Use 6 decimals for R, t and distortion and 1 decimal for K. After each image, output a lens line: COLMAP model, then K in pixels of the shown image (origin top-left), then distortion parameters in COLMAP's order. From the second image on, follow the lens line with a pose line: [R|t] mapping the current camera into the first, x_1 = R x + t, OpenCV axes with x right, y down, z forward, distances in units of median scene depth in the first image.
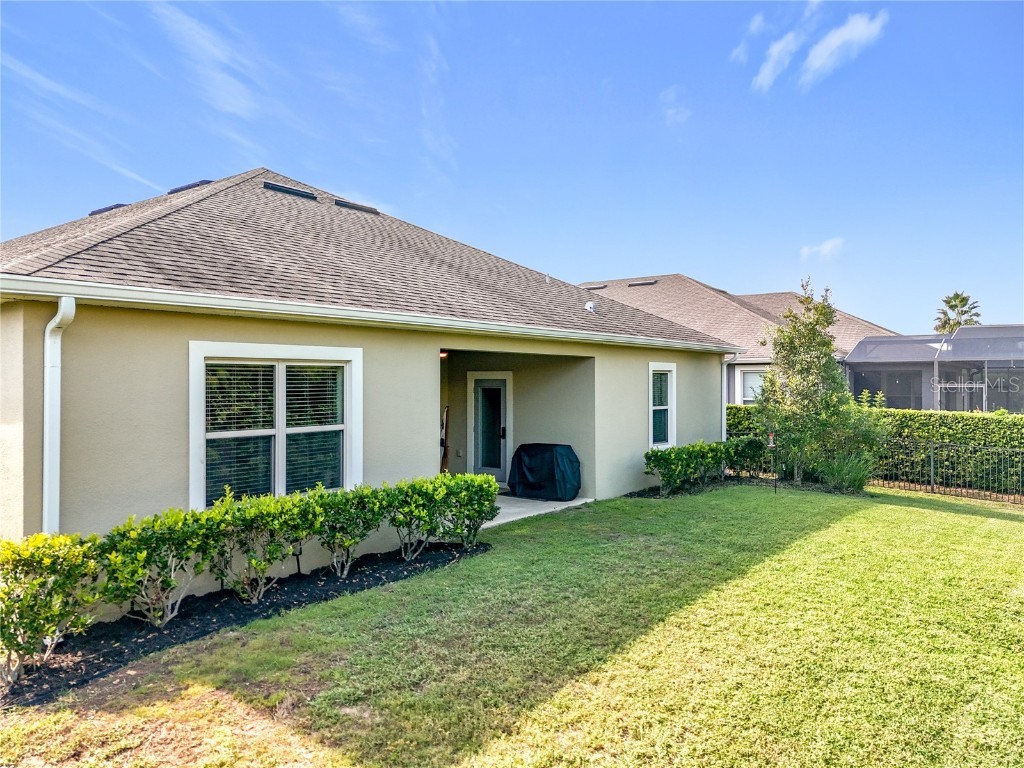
lens RADIAL K [[721.9, 0, 512.0], [0, 721.9, 384.0], [0, 0, 1]] dist [0.049978, -0.029952]
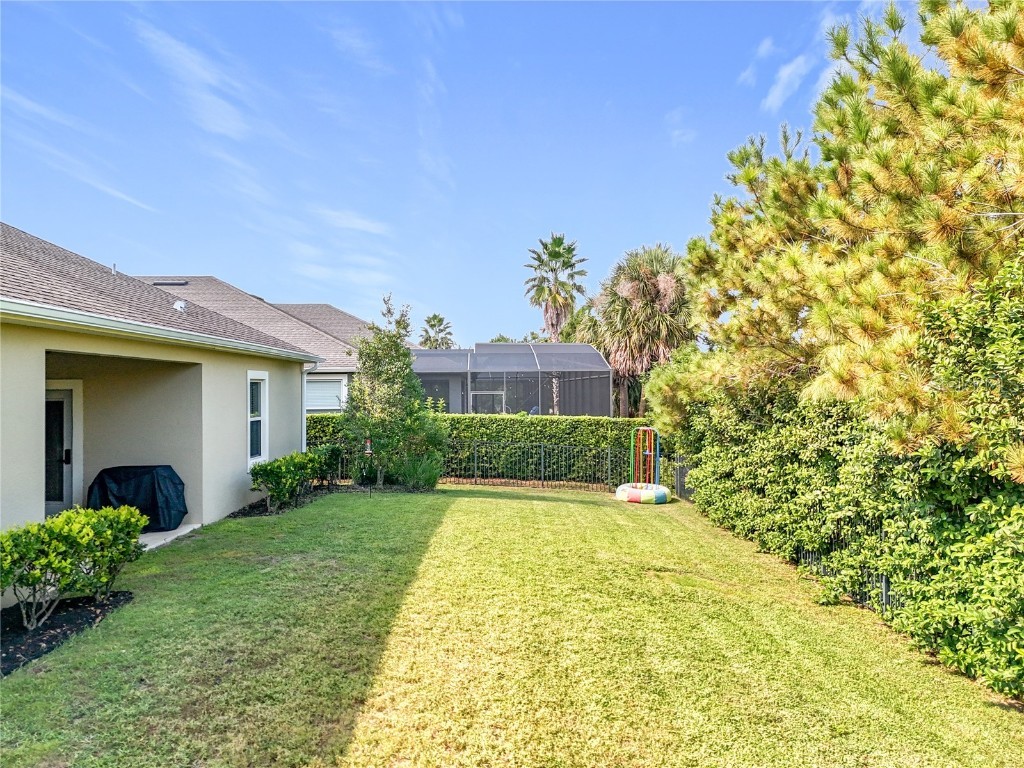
lens RADIAL K [[728.1, 0, 512.0], [0, 728.1, 384.0], [0, 0, 1]] dist [0.081880, -0.060714]
pose [[0.817932, -0.003571, 0.575304, -0.181353], [0.010852, 0.999899, -0.009222, -0.000835], [-0.575213, 0.013786, 0.817888, 0.066318]]
